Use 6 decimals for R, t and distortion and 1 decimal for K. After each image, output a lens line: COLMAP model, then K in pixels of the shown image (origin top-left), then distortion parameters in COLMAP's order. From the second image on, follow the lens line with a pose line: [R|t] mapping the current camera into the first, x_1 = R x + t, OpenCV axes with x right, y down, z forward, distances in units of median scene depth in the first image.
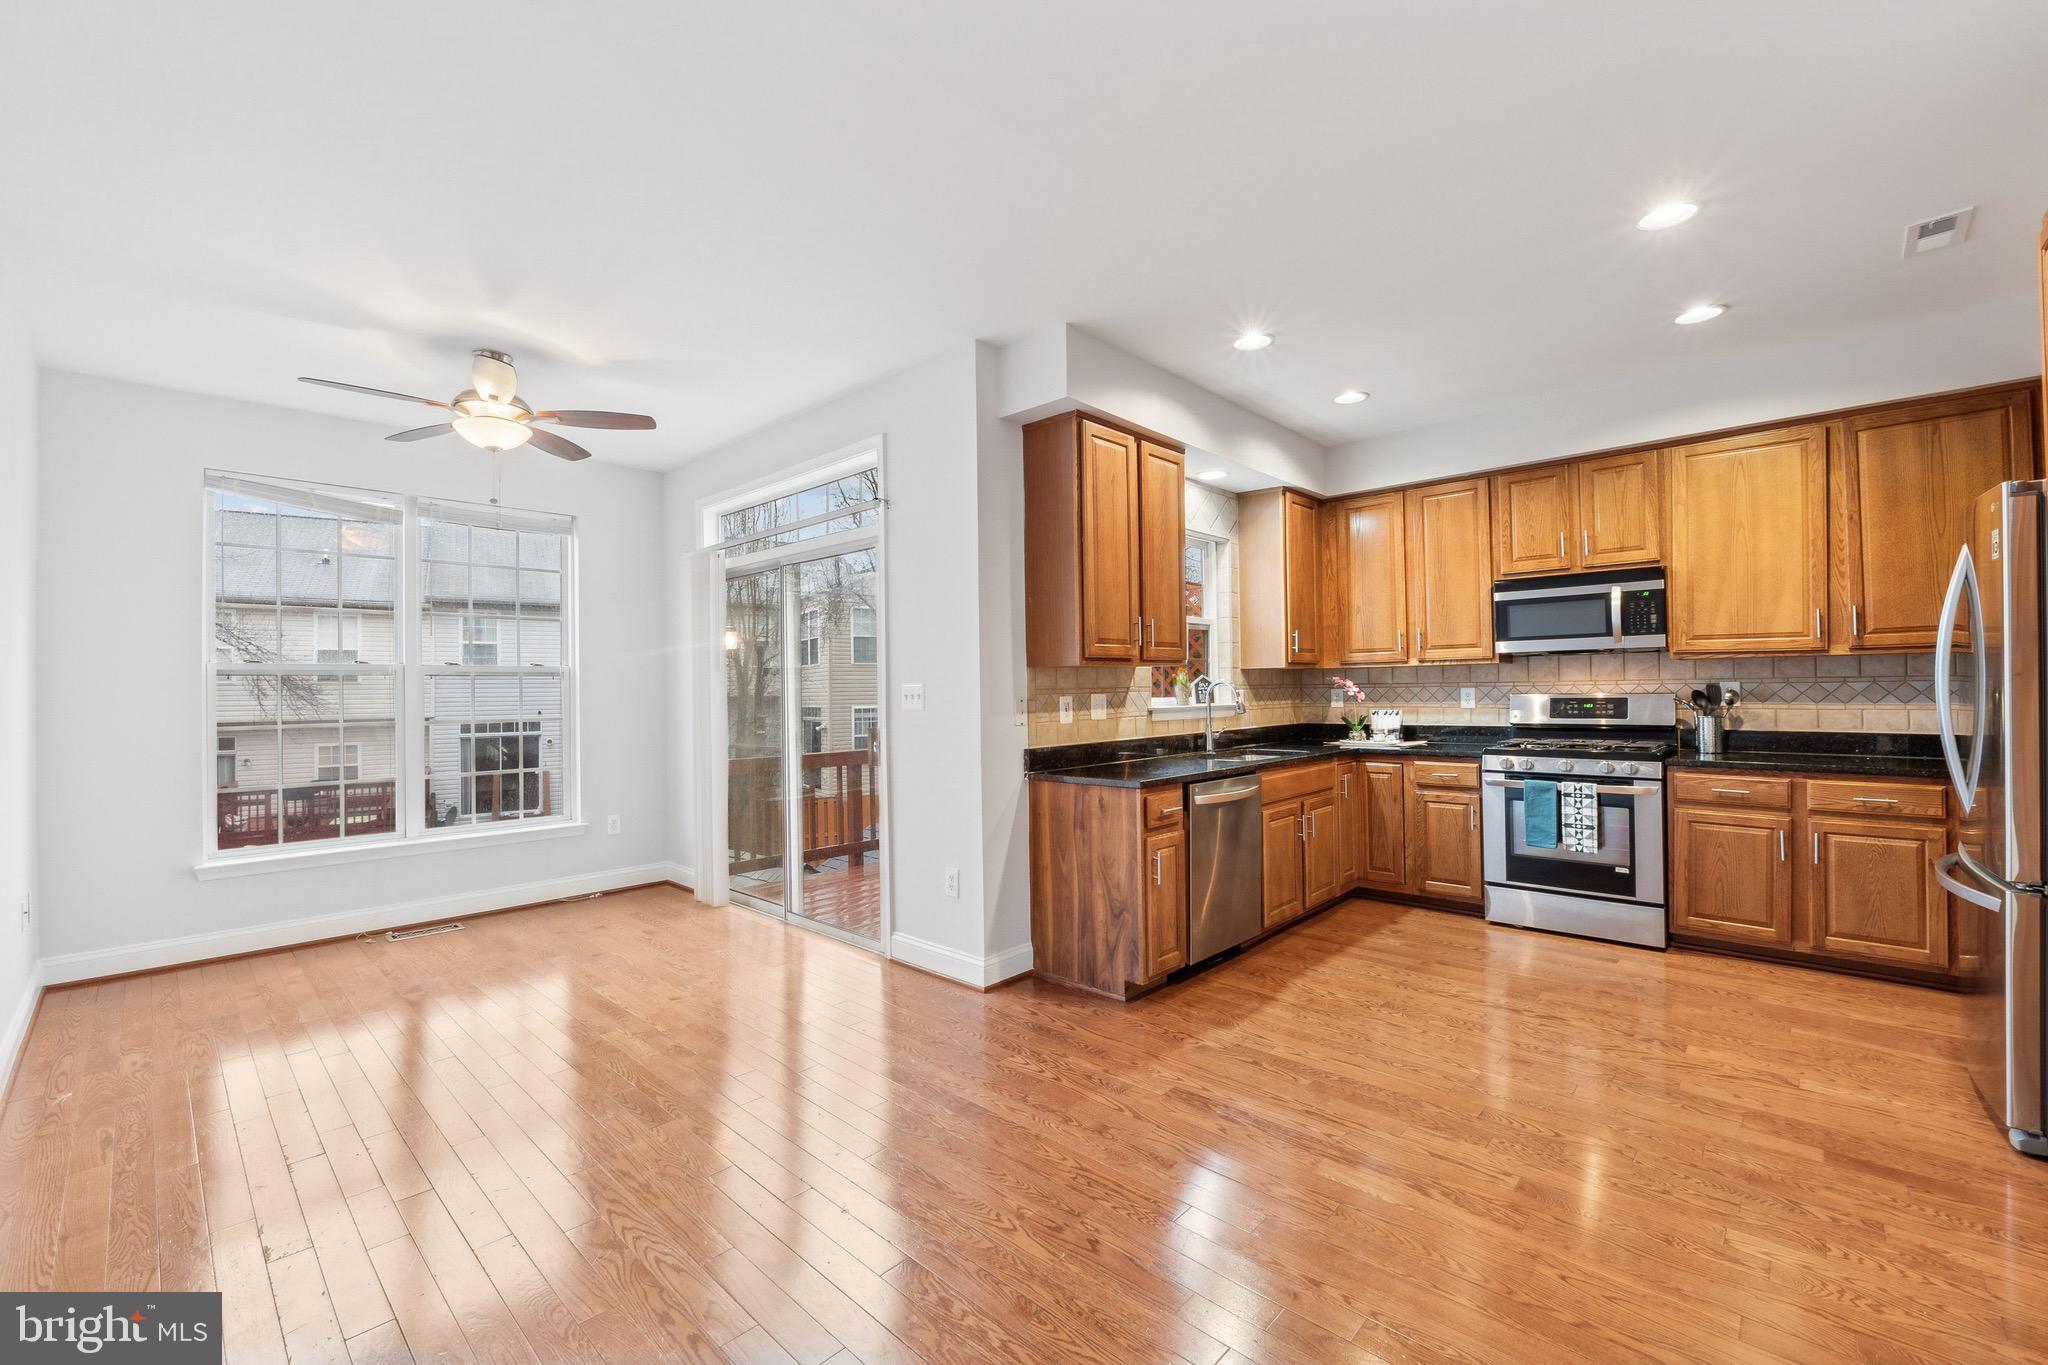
lens RADIAL K [[844.0, 0, 1020.6], [0, 844.0, 685.0], [0, 0, 1]] dist [-0.014787, 0.000032]
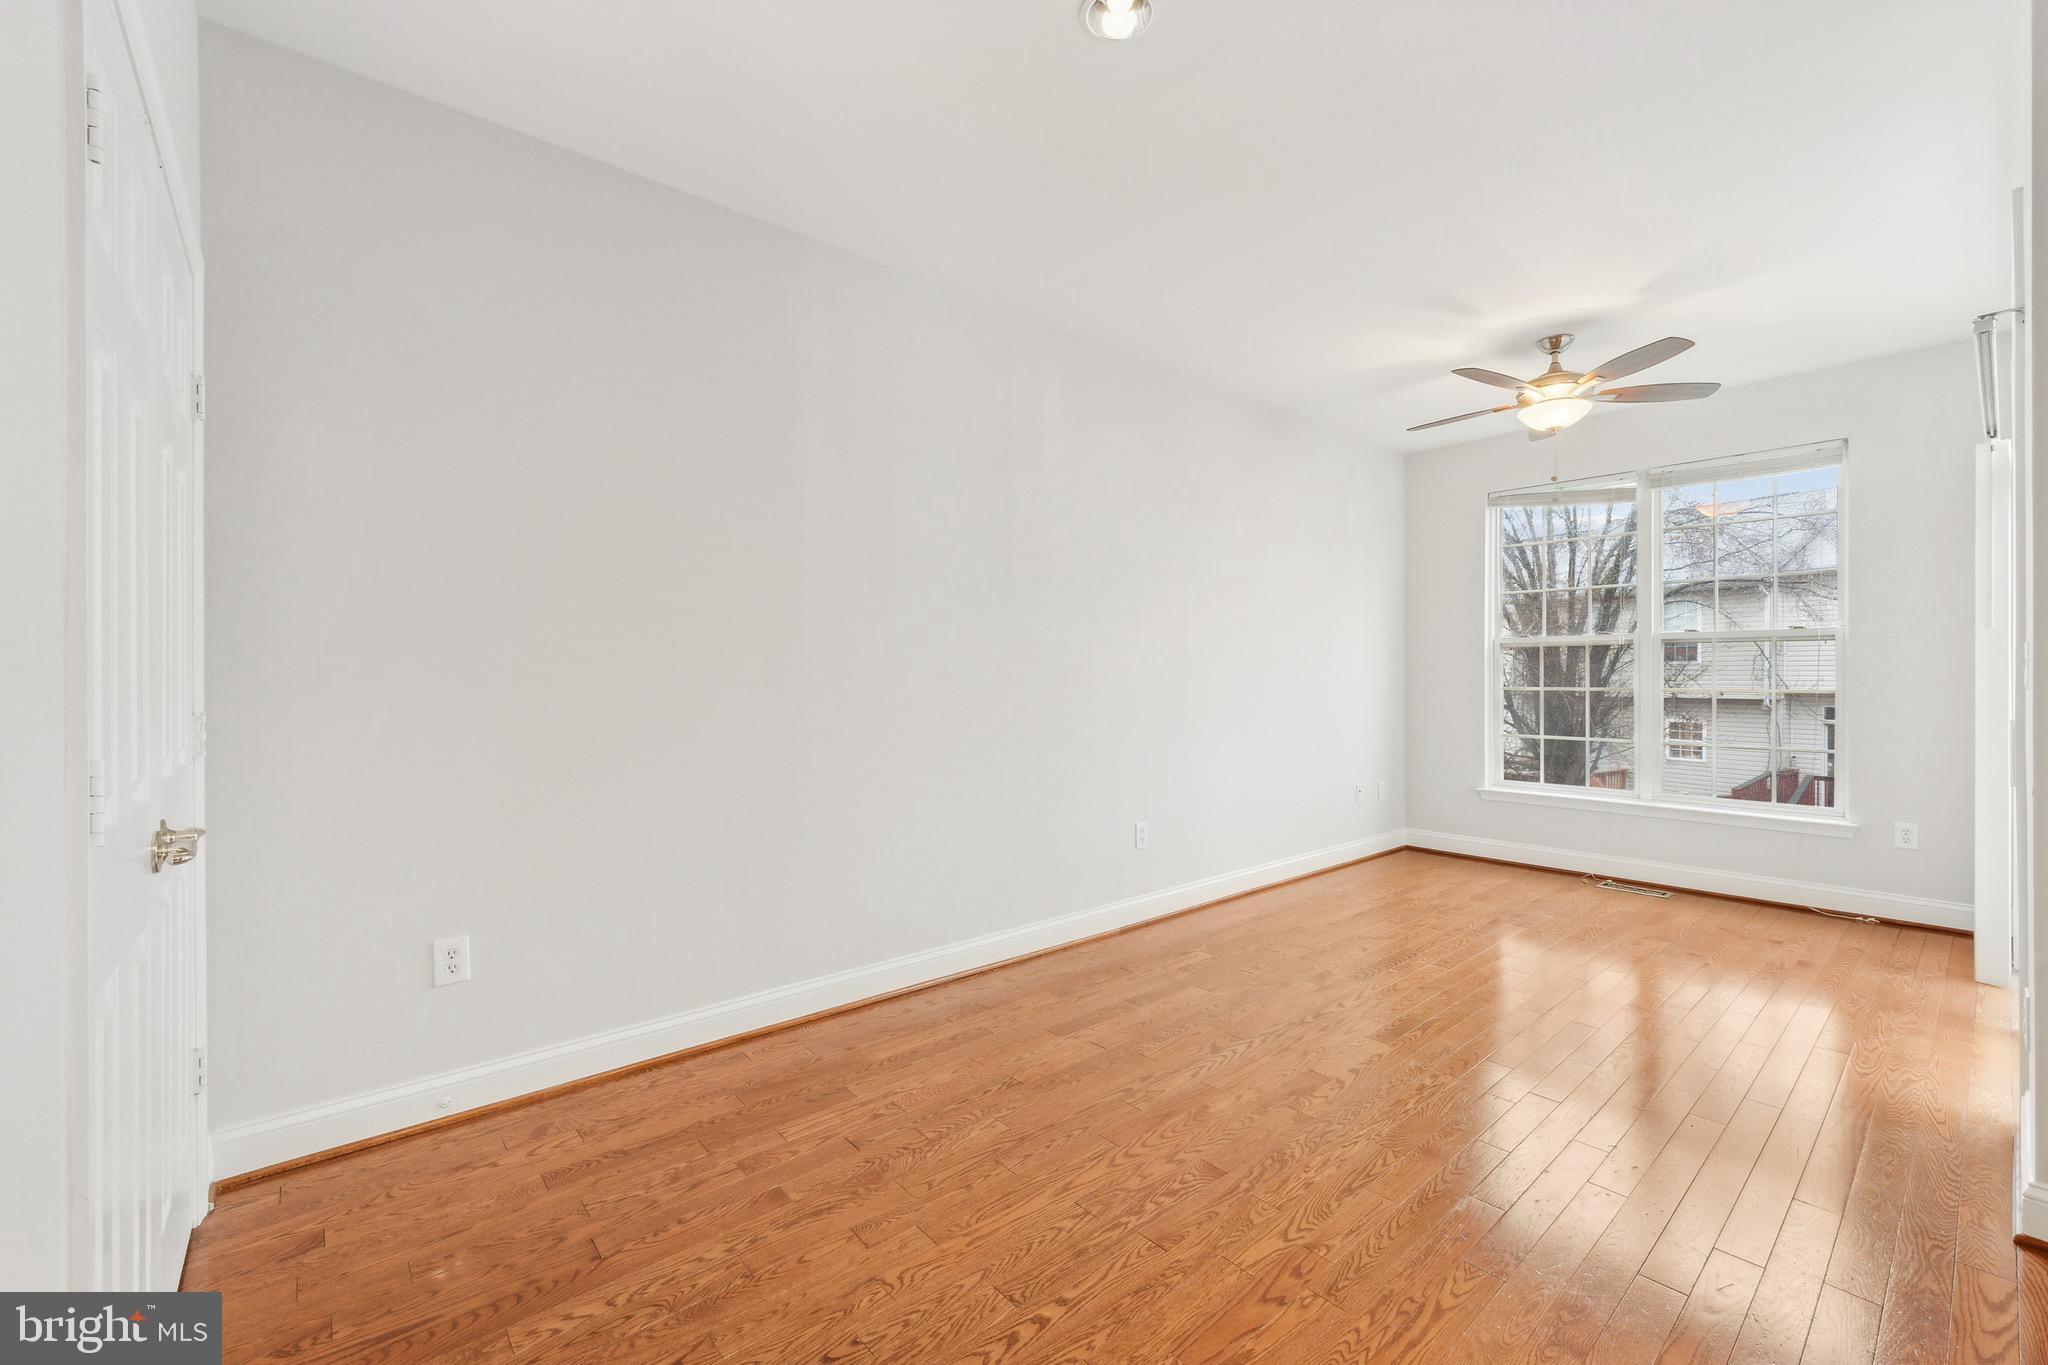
lens RADIAL K [[844.0, 0, 1020.6], [0, 844.0, 685.0], [0, 0, 1]] dist [-0.014787, 0.000032]
pose [[-0.109710, 0.025721, -0.993631, 0.406532], [0.009638, 0.999646, 0.024812, 0.006403], [0.993917, -0.006855, -0.109919, 0.359426]]
